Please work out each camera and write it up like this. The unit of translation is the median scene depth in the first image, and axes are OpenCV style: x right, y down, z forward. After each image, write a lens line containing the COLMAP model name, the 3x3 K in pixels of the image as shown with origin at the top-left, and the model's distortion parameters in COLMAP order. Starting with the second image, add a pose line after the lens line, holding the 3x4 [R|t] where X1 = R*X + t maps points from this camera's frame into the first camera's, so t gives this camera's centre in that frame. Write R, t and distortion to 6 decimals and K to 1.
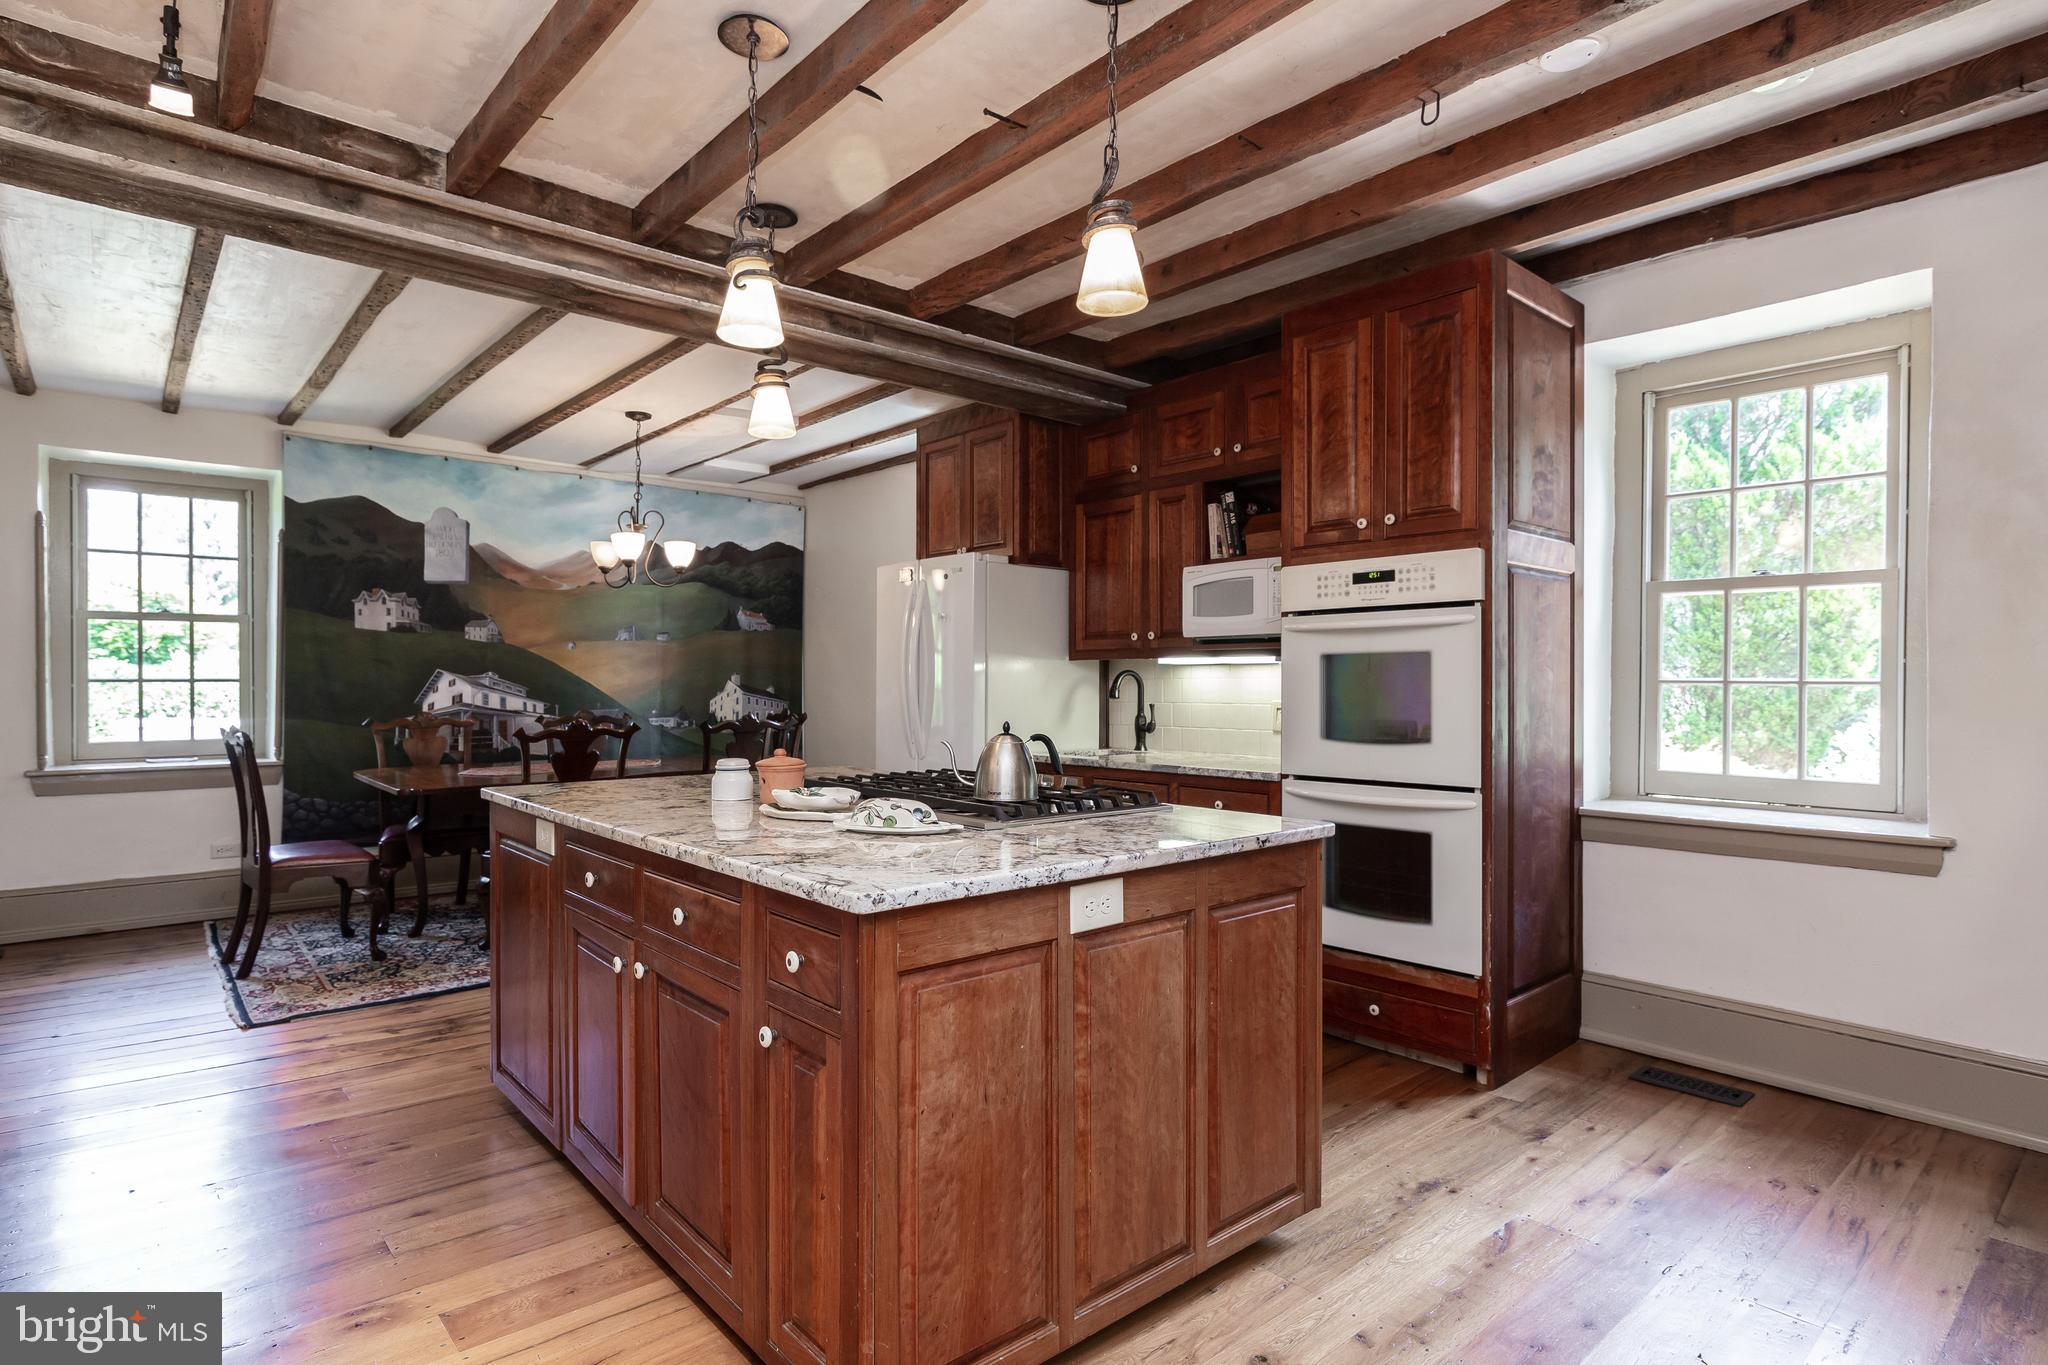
lens RADIAL K [[1067.7, 0, 1024.0], [0, 1067.7, 682.5], [0, 0, 1]] dist [-0.000927, 0.000469]
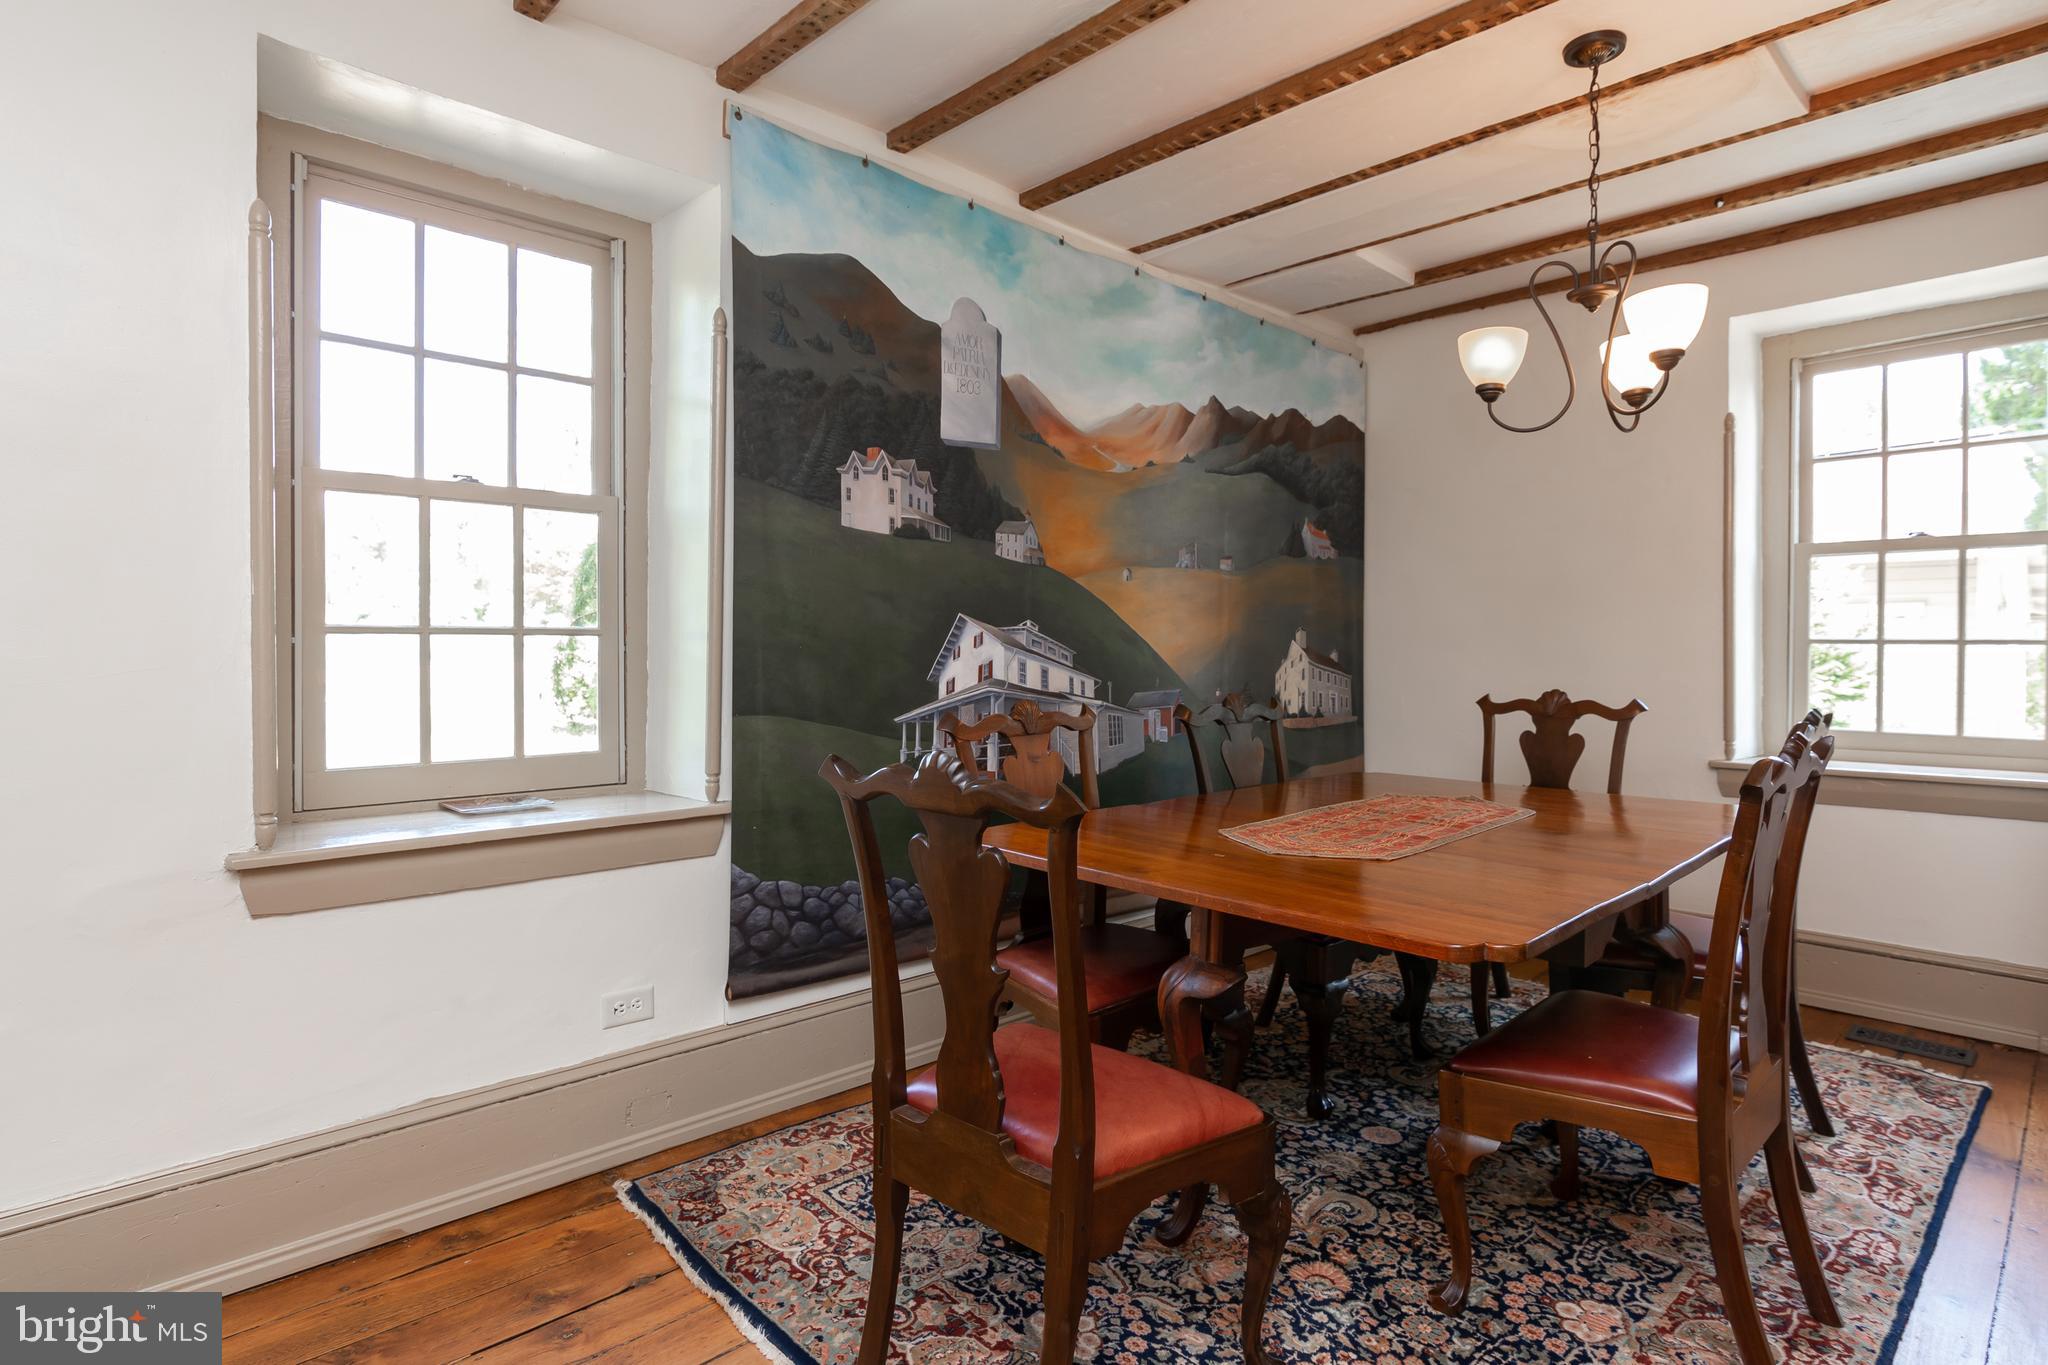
lens RADIAL K [[1059.6, 0, 1022.5], [0, 1059.6, 653.0], [0, 0, 1]] dist [0.000991, 0.000641]
pose [[0.999395, 0.003129, 0.034640, -0.535325], [-0.003176, 0.999994, 0.001320, 0.005807], [-0.034635, -0.001429, 0.999399, 0.489922]]
